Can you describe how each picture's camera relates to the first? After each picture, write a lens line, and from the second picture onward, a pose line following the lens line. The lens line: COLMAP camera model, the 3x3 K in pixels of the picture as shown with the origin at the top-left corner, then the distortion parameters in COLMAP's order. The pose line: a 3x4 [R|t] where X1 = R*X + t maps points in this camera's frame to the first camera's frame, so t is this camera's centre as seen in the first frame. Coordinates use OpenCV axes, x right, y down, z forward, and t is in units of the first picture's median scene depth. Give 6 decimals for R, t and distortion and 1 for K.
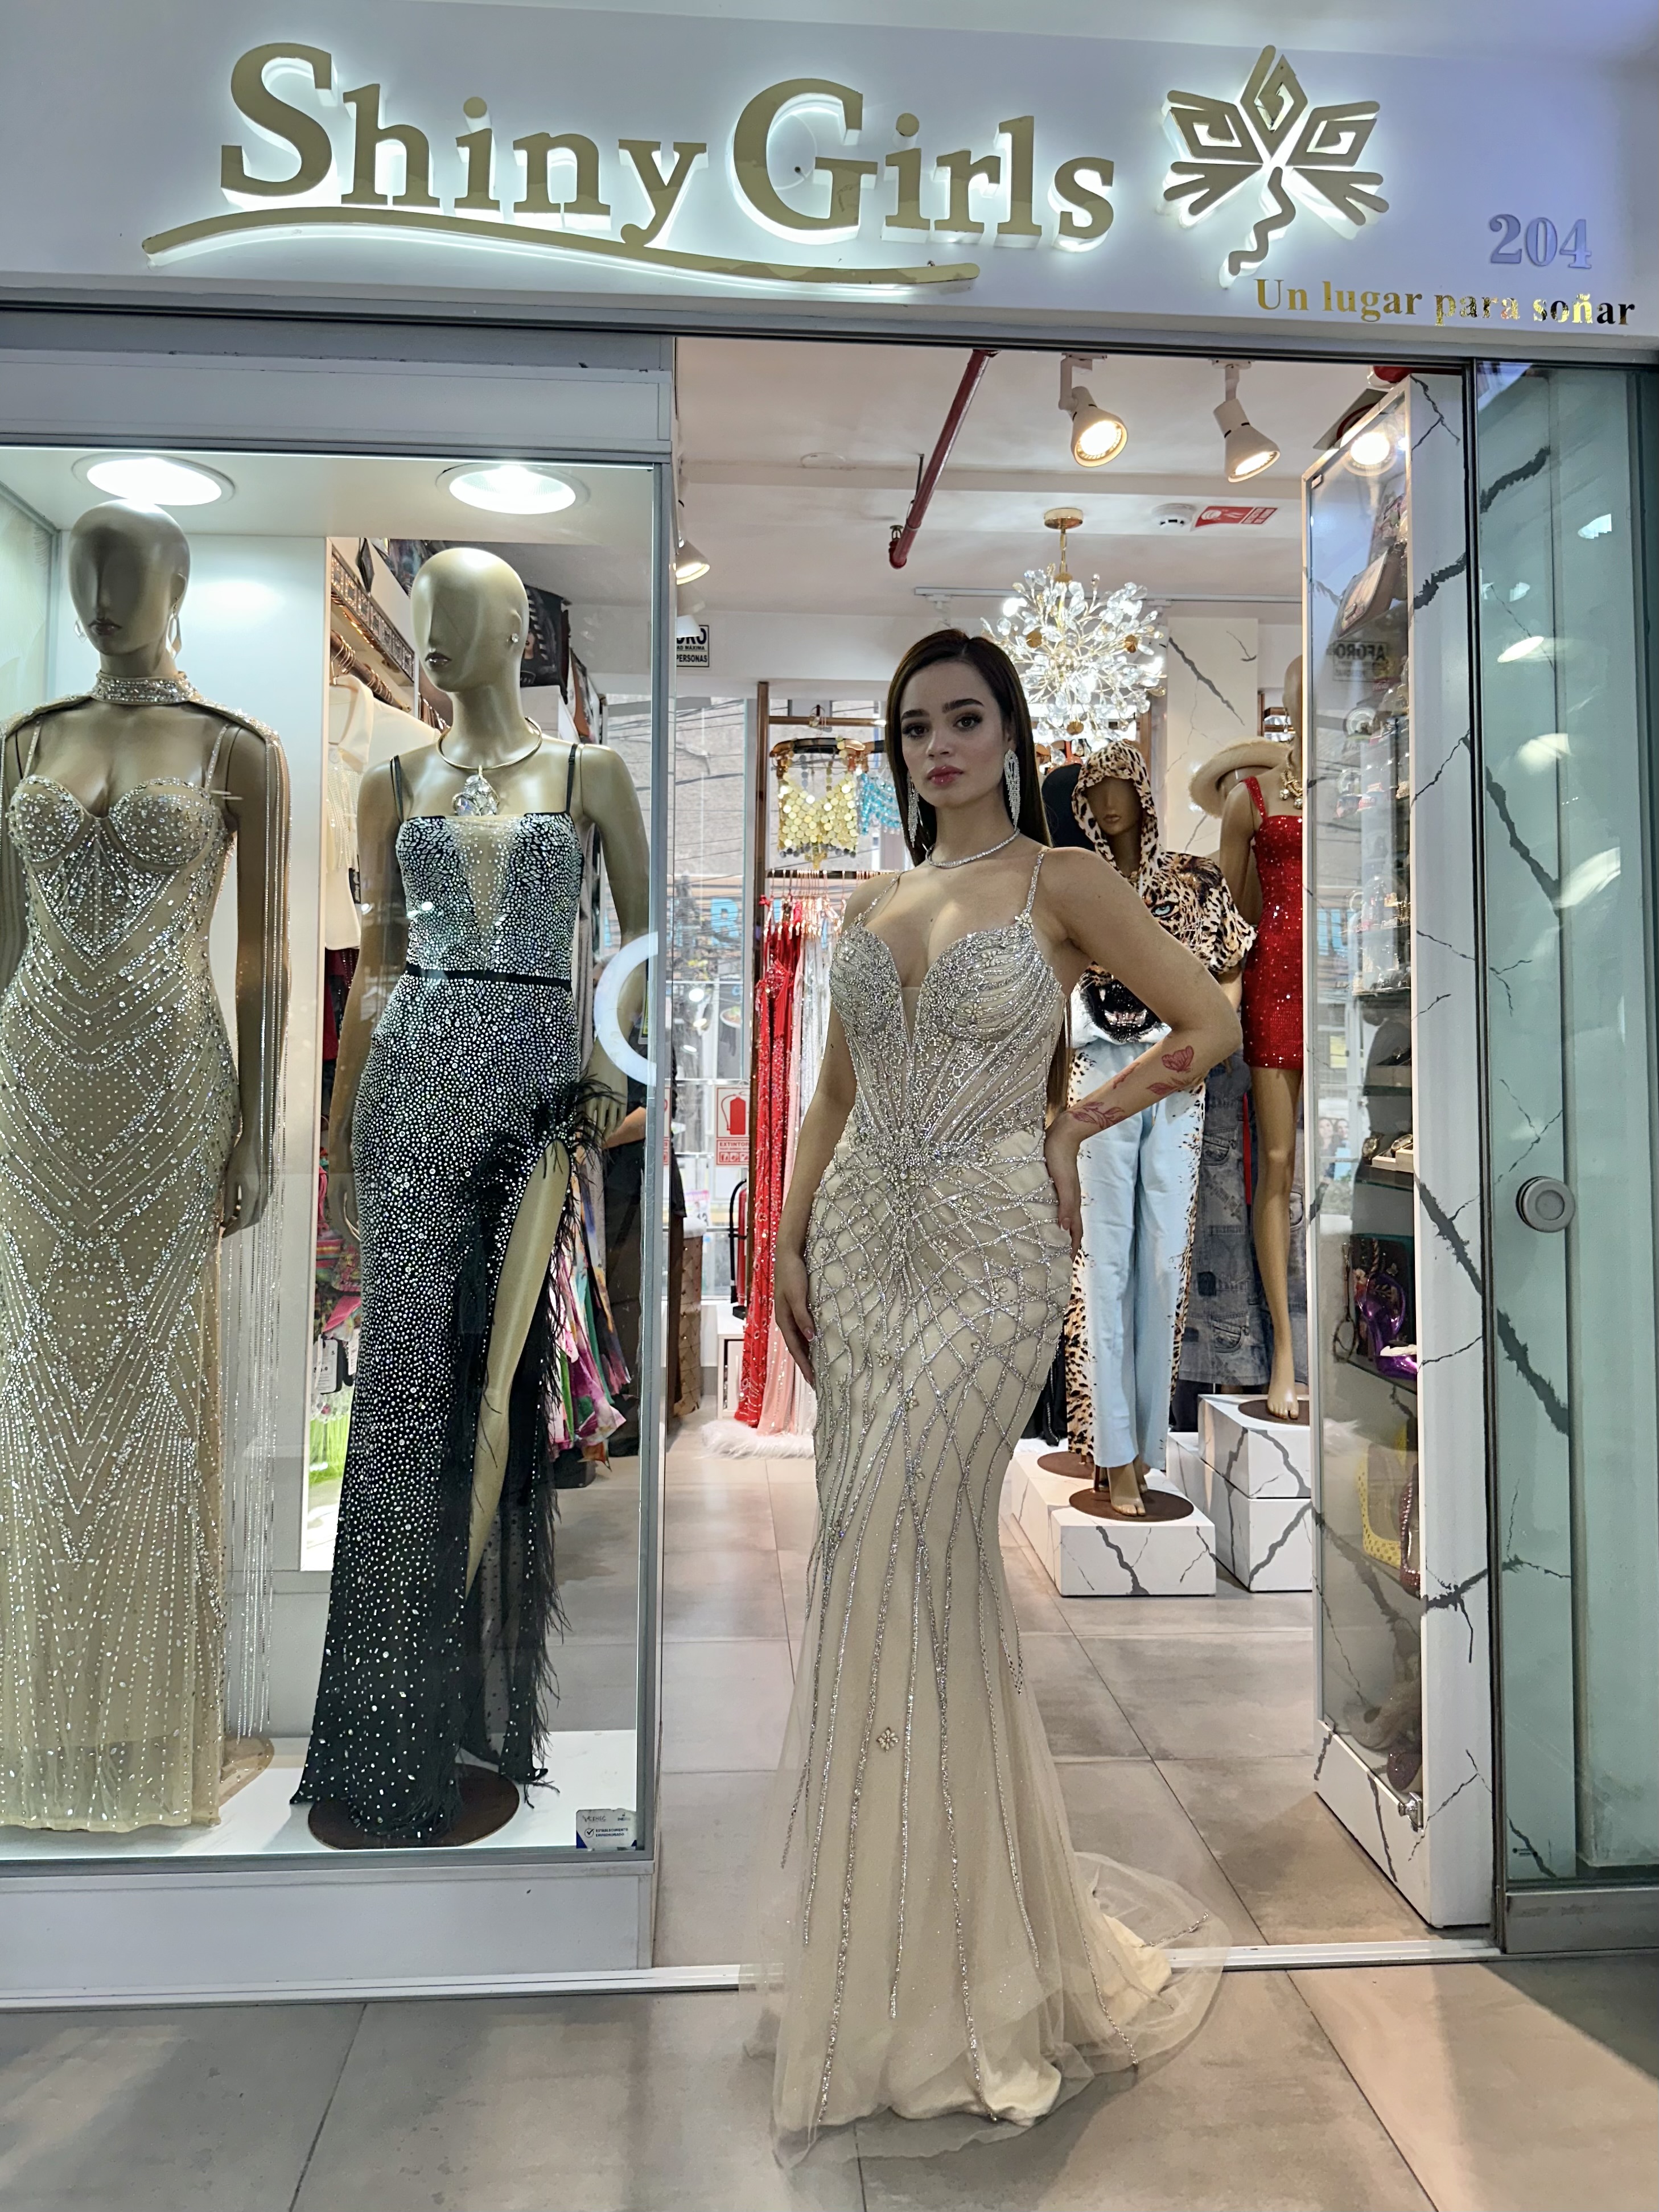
lens RADIAL K [[1526.2, 0, 830.1], [0, 1526.2, 946.7], [0, 0, 1]] dist [-0.003023, -0.009395]
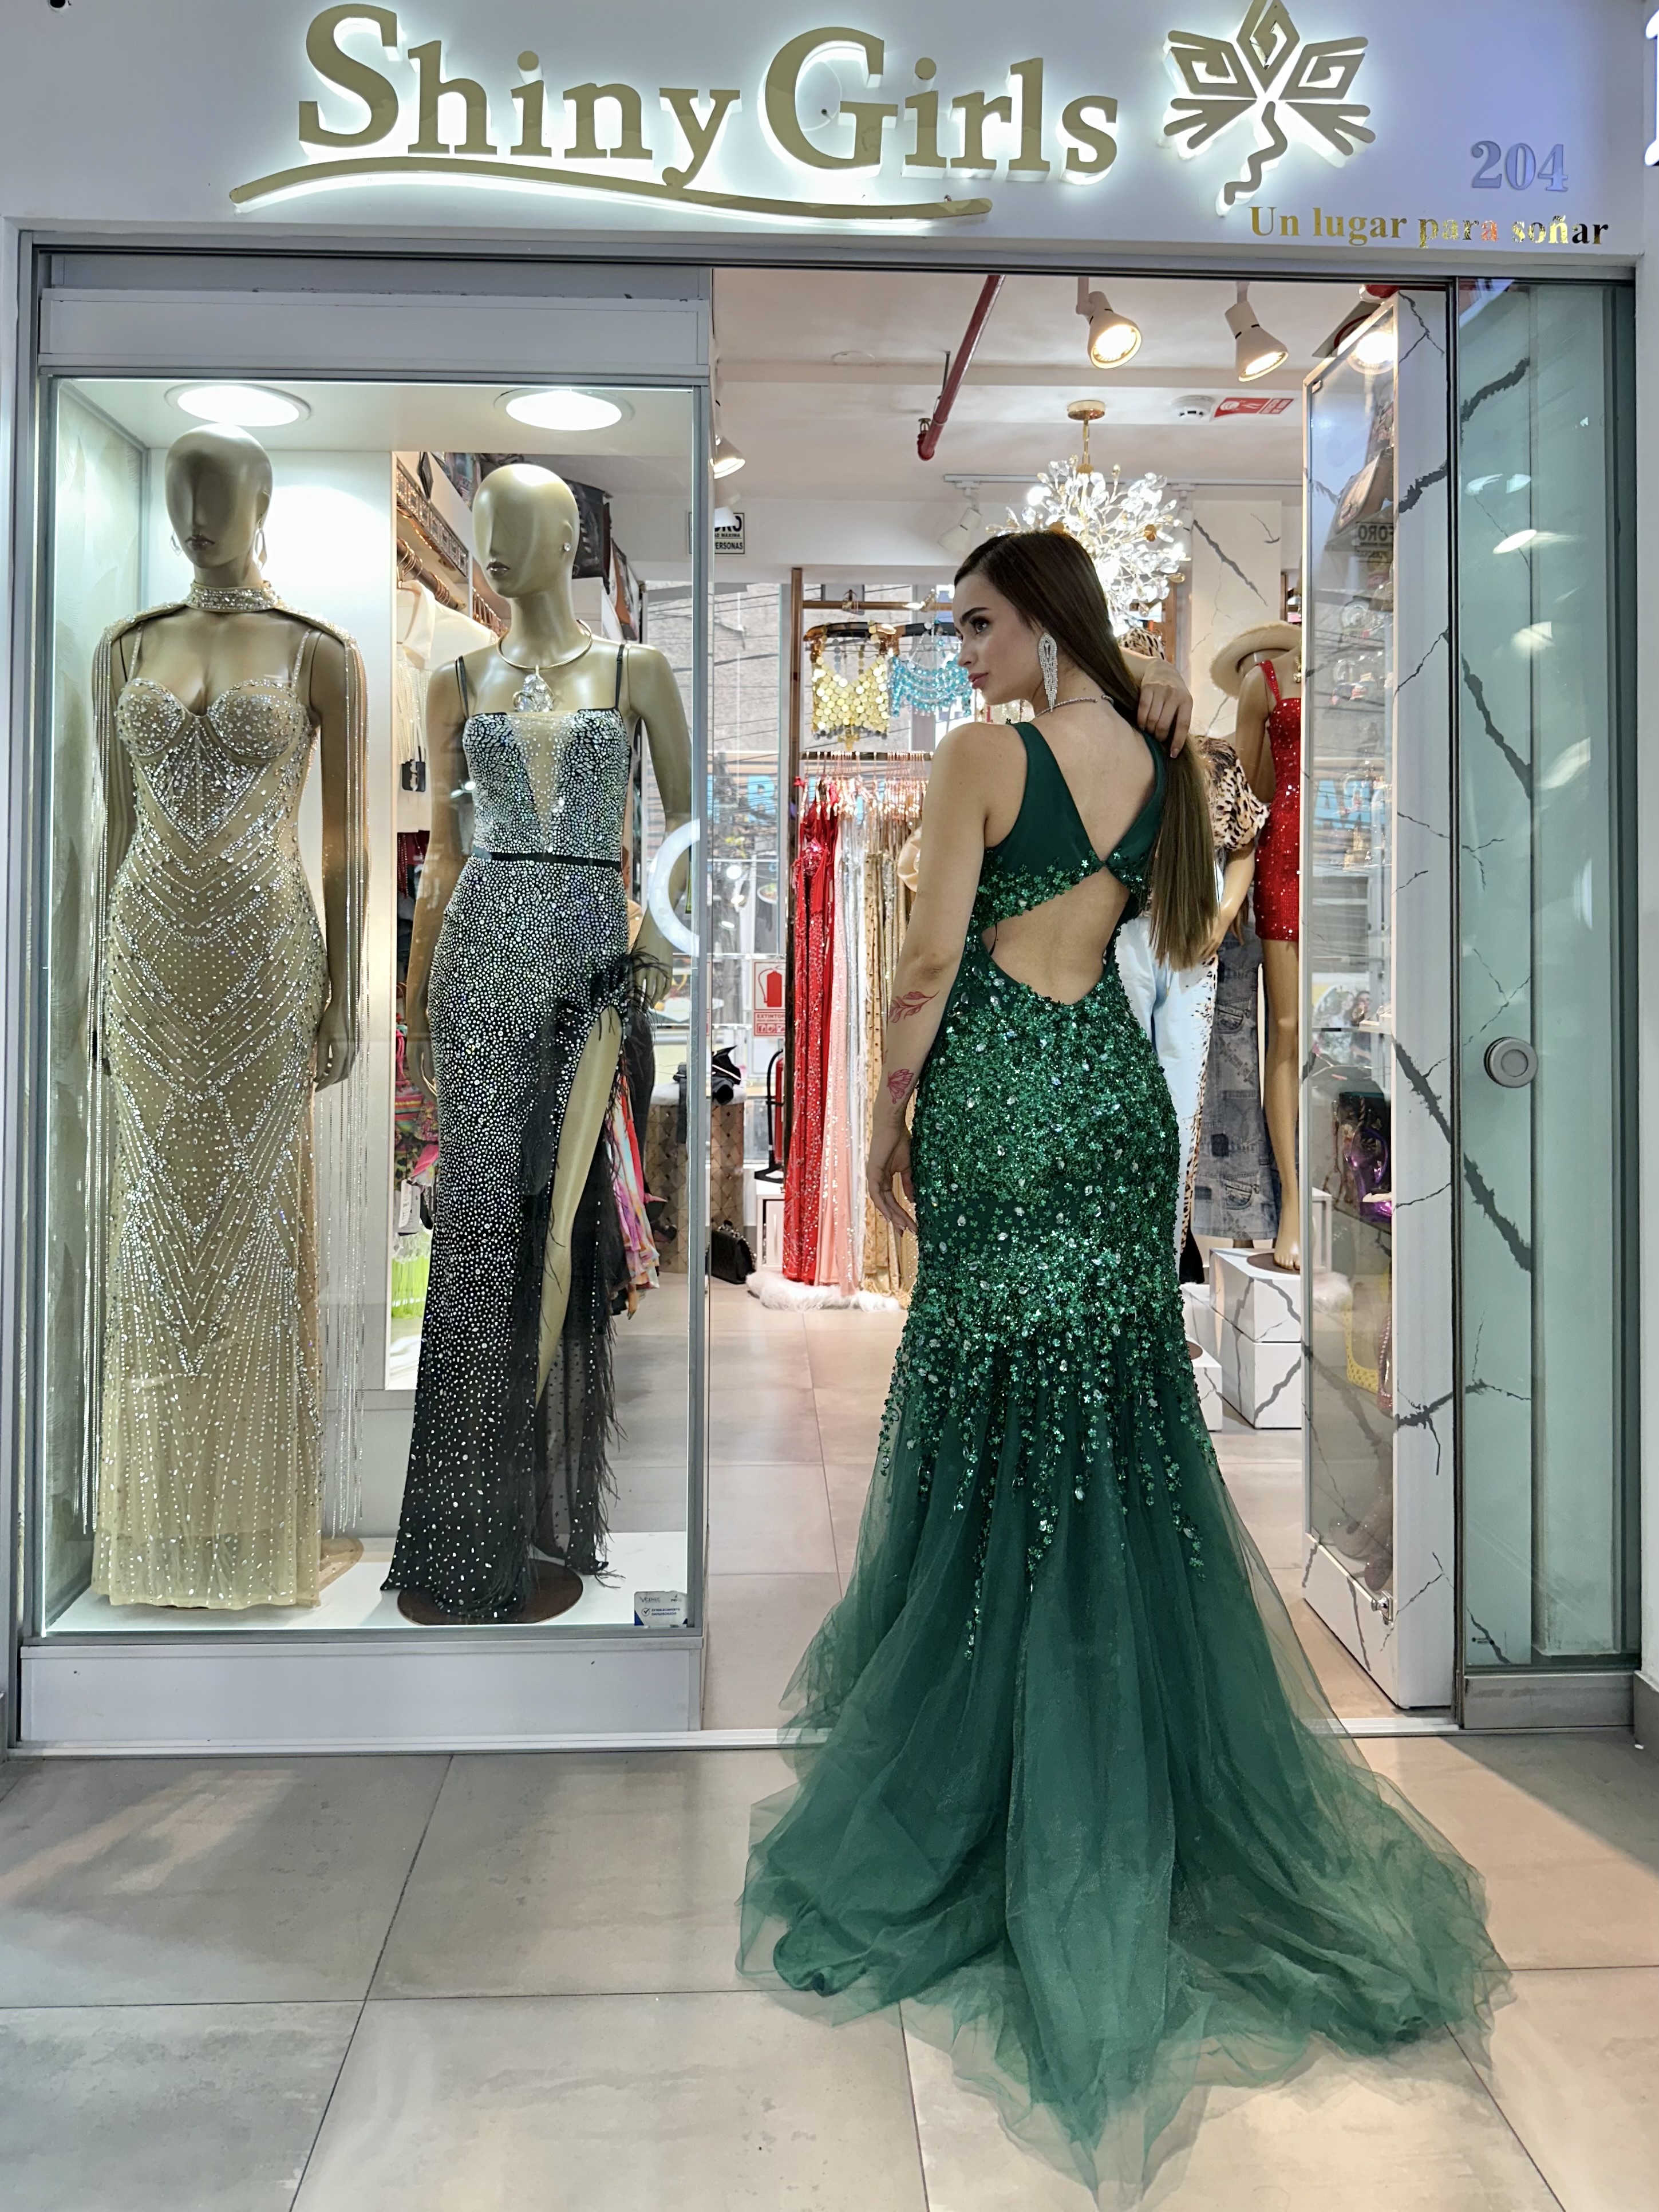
lens RADIAL K [[1548.8, 0, 827.1], [0, 1548.8, 884.9], [0, 0, 1]] dist [-0.000091, -0.009796]
pose [[0.999636, -0.002726, -0.026823, 0.008630], [0.003826, 0.999151, 0.041021, -0.005838], [0.026688, -0.041108, 0.998798, -0.118348]]
